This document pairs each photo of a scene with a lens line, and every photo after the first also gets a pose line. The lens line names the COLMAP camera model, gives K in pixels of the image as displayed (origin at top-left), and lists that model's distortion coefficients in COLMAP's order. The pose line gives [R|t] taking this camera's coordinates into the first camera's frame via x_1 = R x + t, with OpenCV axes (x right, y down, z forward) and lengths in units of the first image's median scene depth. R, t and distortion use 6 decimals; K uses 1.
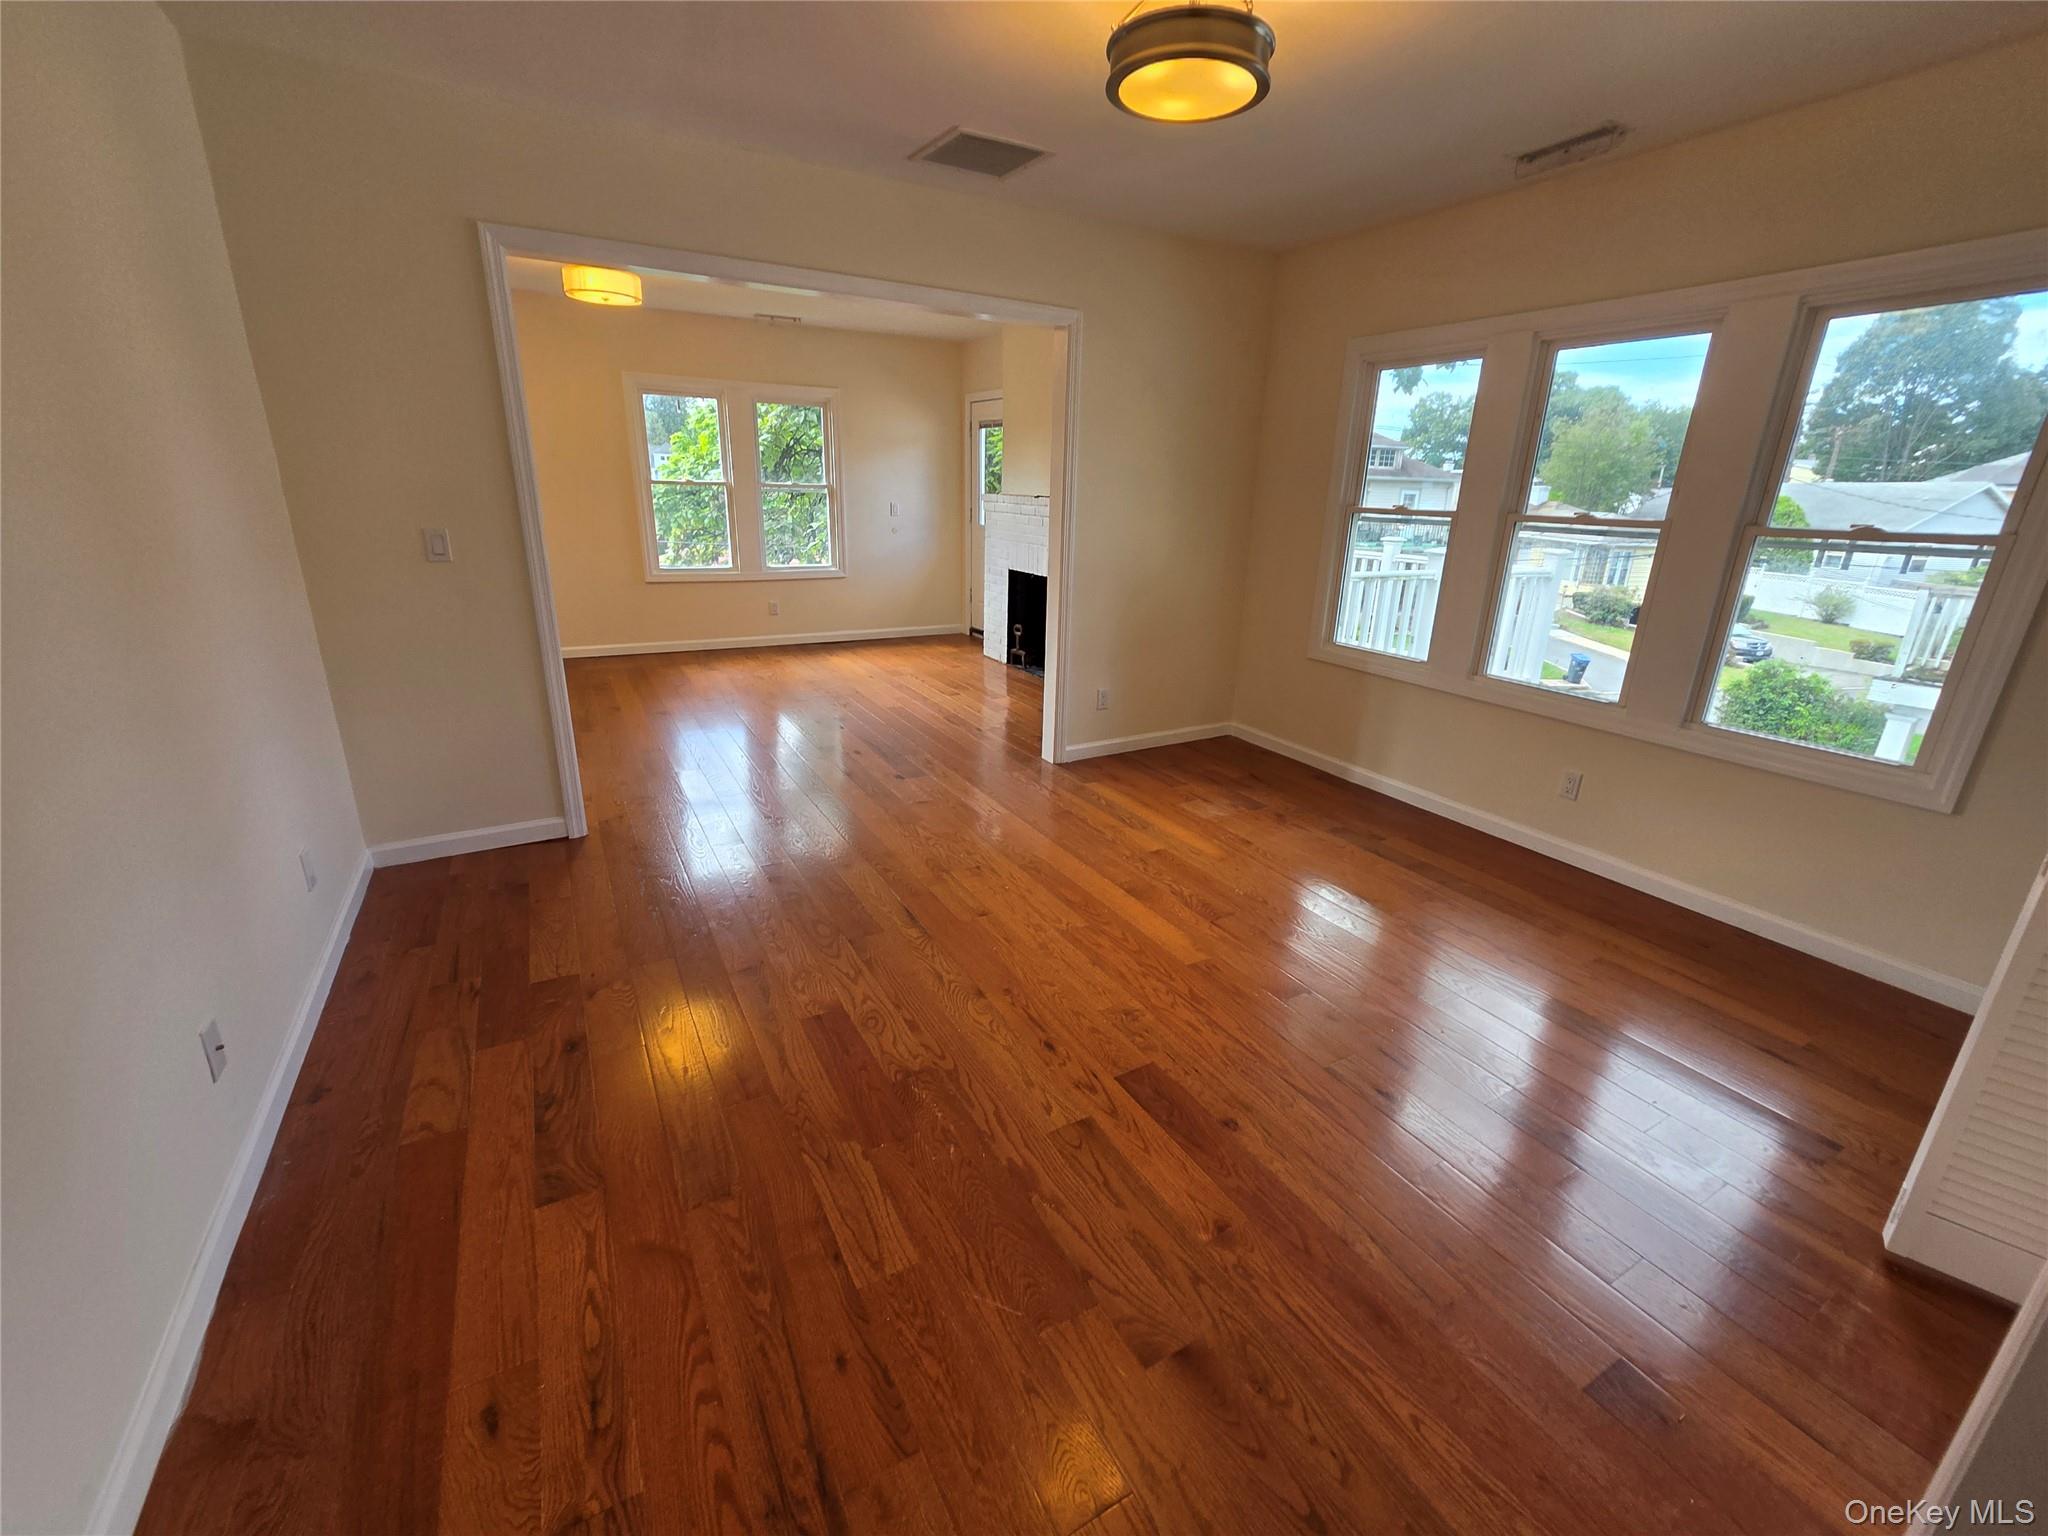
lens RADIAL K [[847.4, 0, 1036.2], [0, 847.4, 758.6], [0, 0, 1]] dist [-0.000118, 0.004124]
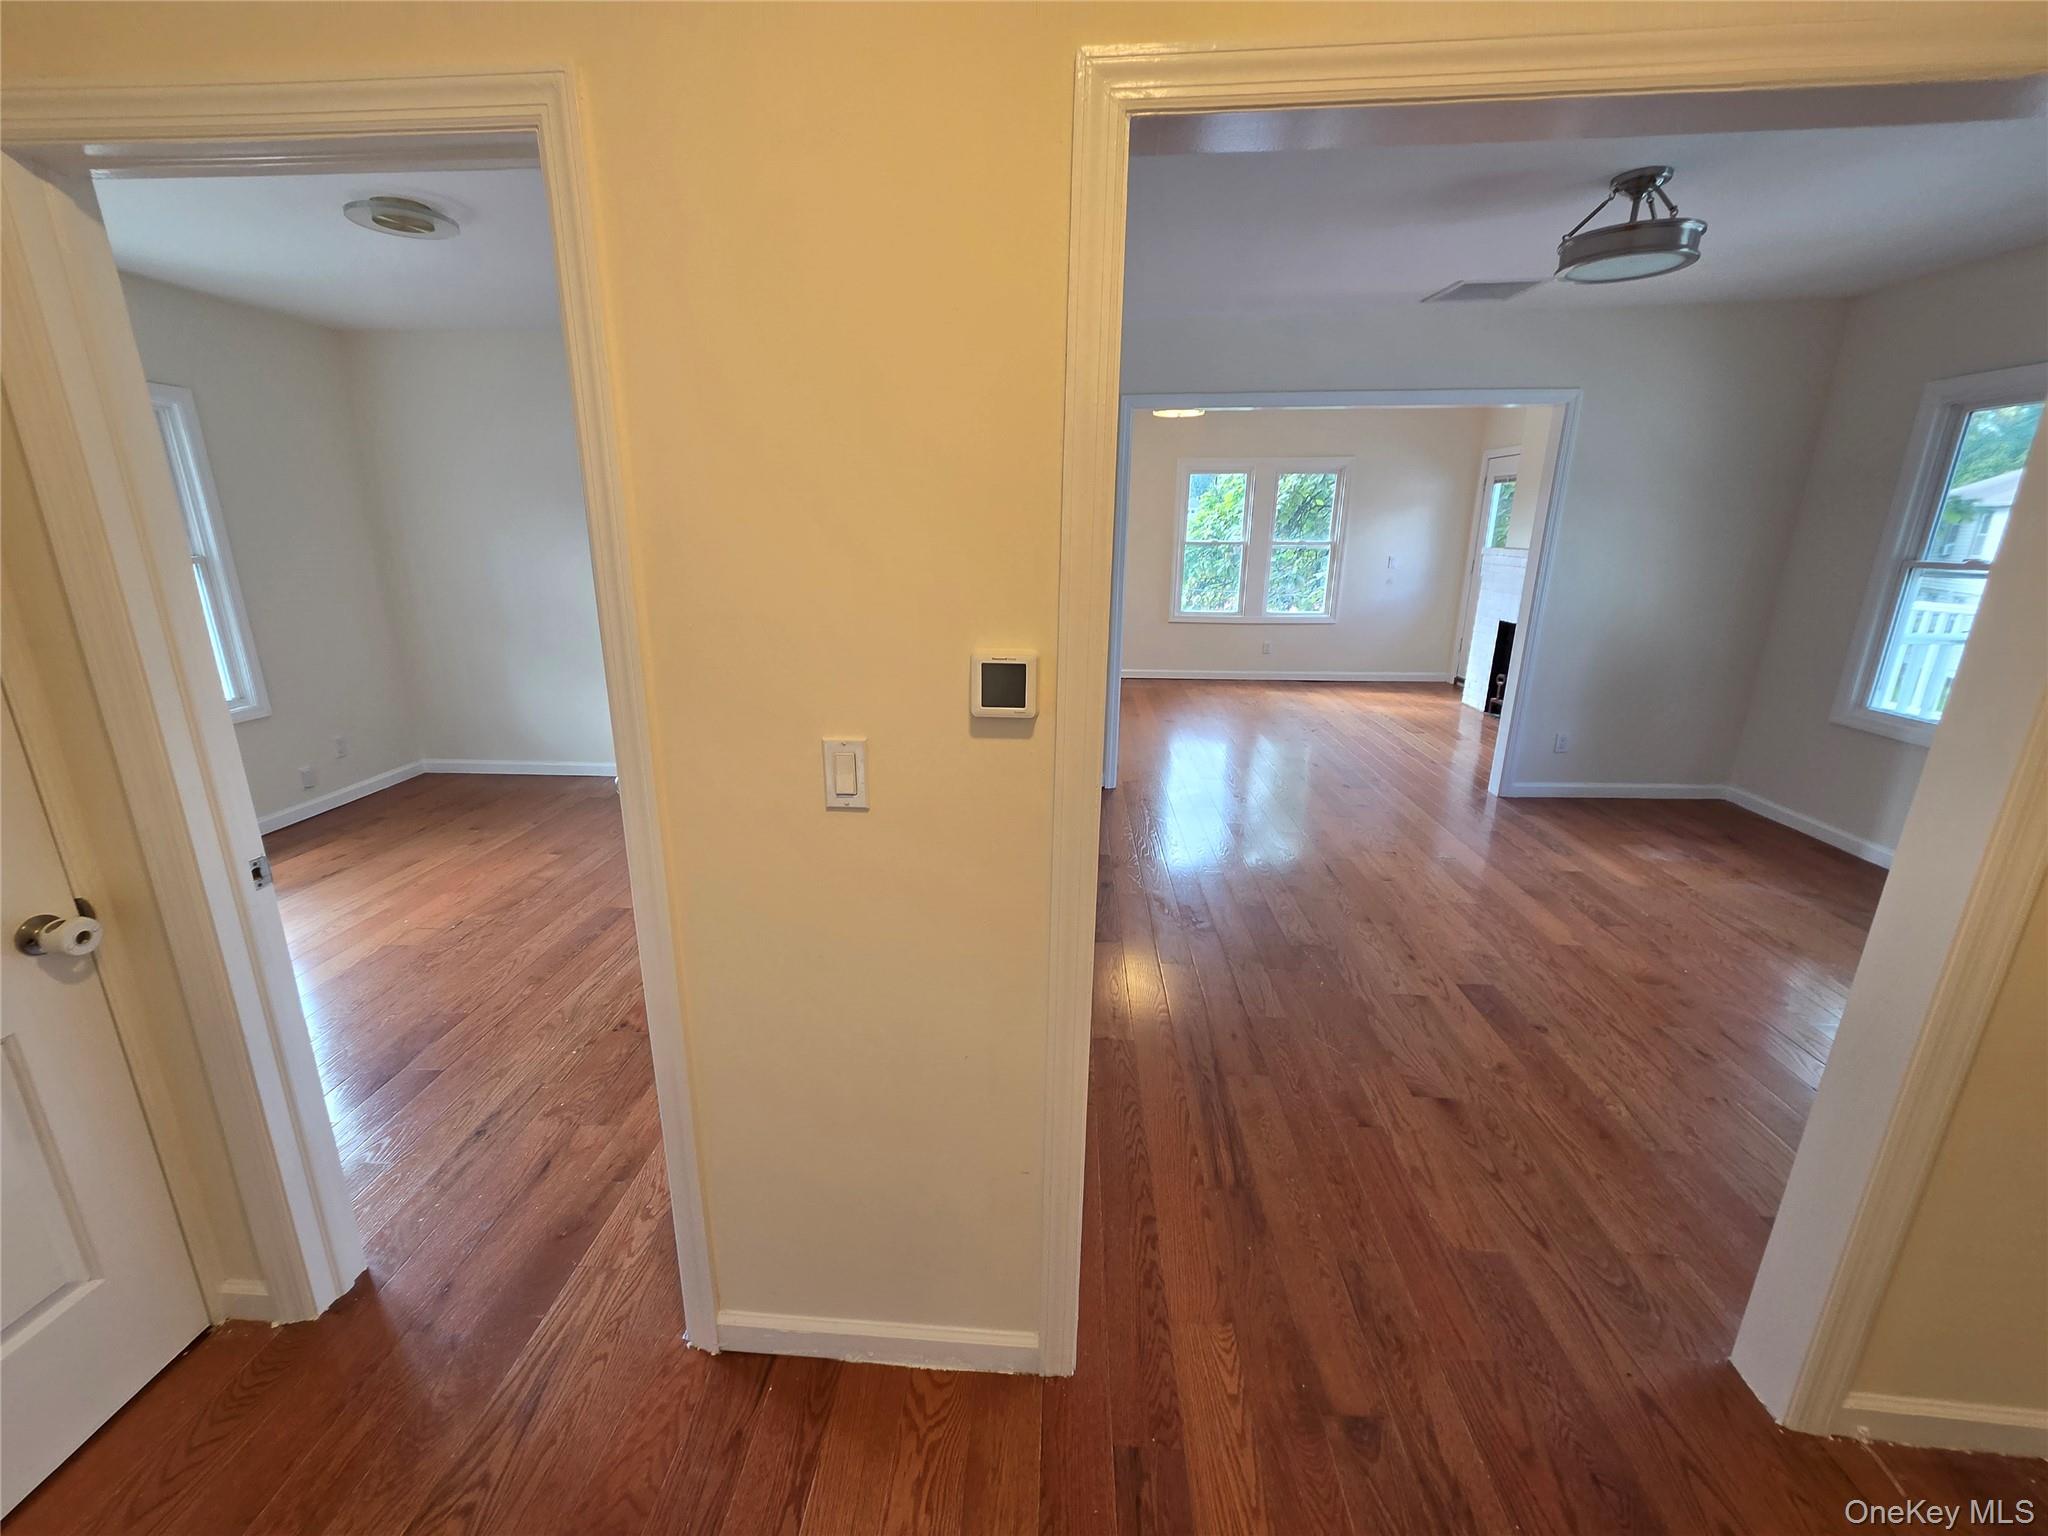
lens RADIAL K [[847.4, 0, 1004.4], [0, 847.4, 778.8], [0, 0, 1]] dist [-0.000118, 0.004124]
pose [[0.826395, 0.133595, -0.547014, 0.119808], [-0.150368, 0.988527, 0.014259, 0.085214], [0.542643, 0.070470, 0.837002, -0.352073]]
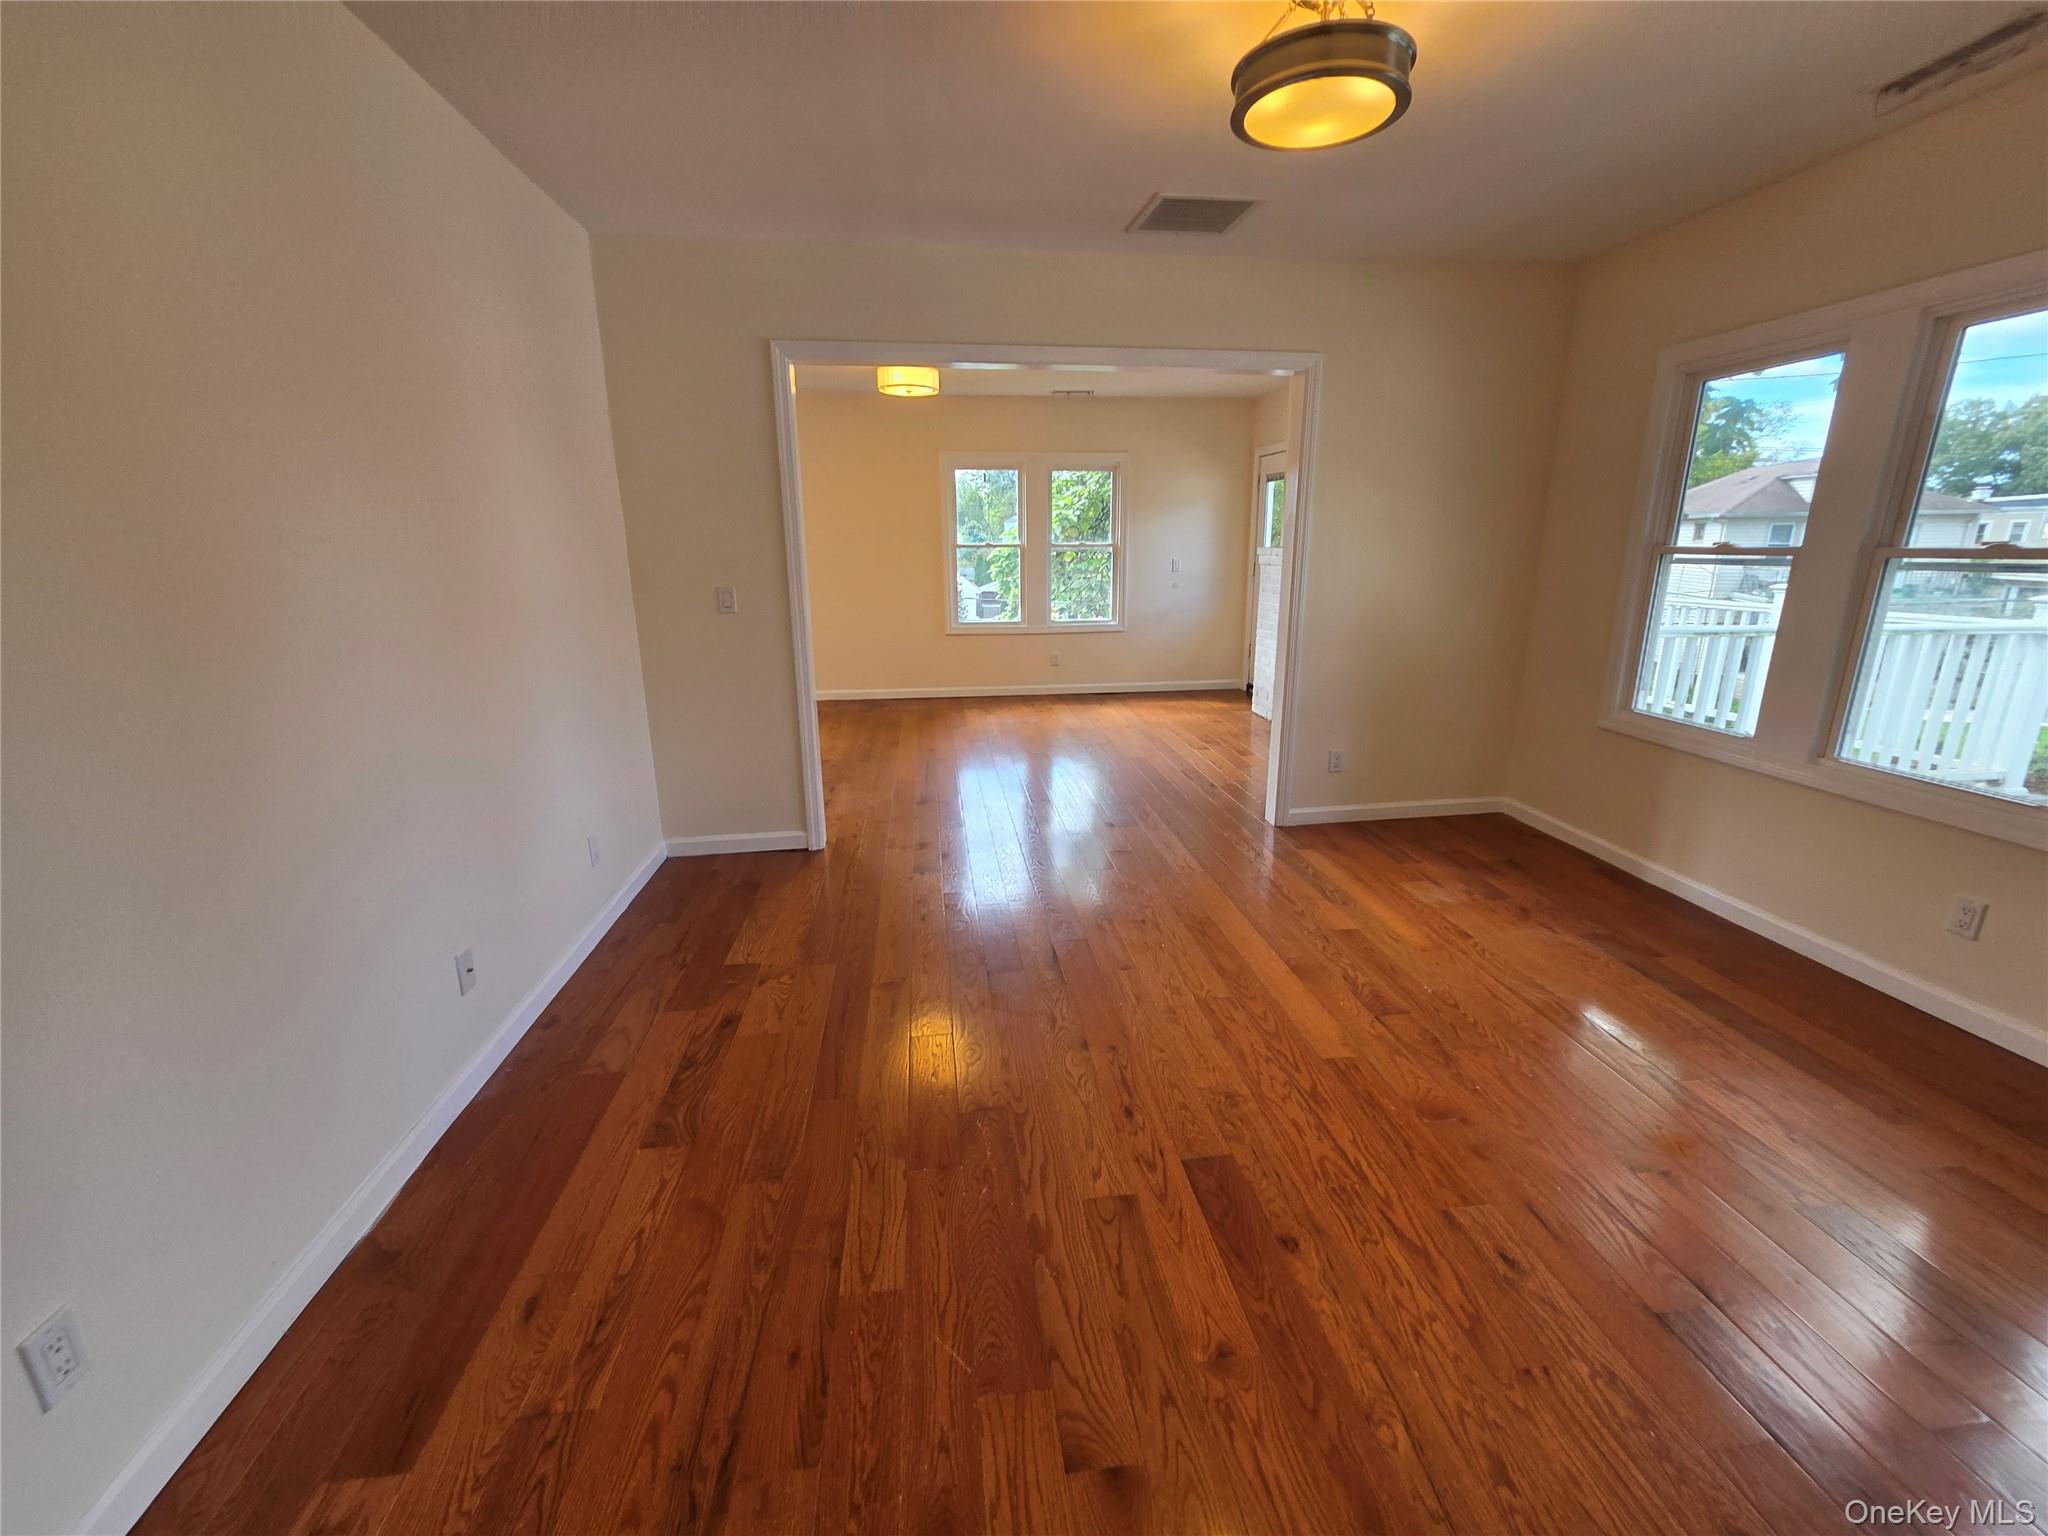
lens RADIAL K [[847.4, 0, 1036.3], [0, 847.4, 763.6], [0, 0, 1]] dist [-0.000118, 0.004124]
pose [[0.926211, 0.063285, -0.371656, 0.161161], [-0.085255, 0.995432, -0.042965, 0.000028], [0.367239, 0.071481, 0.927376, 0.035078]]
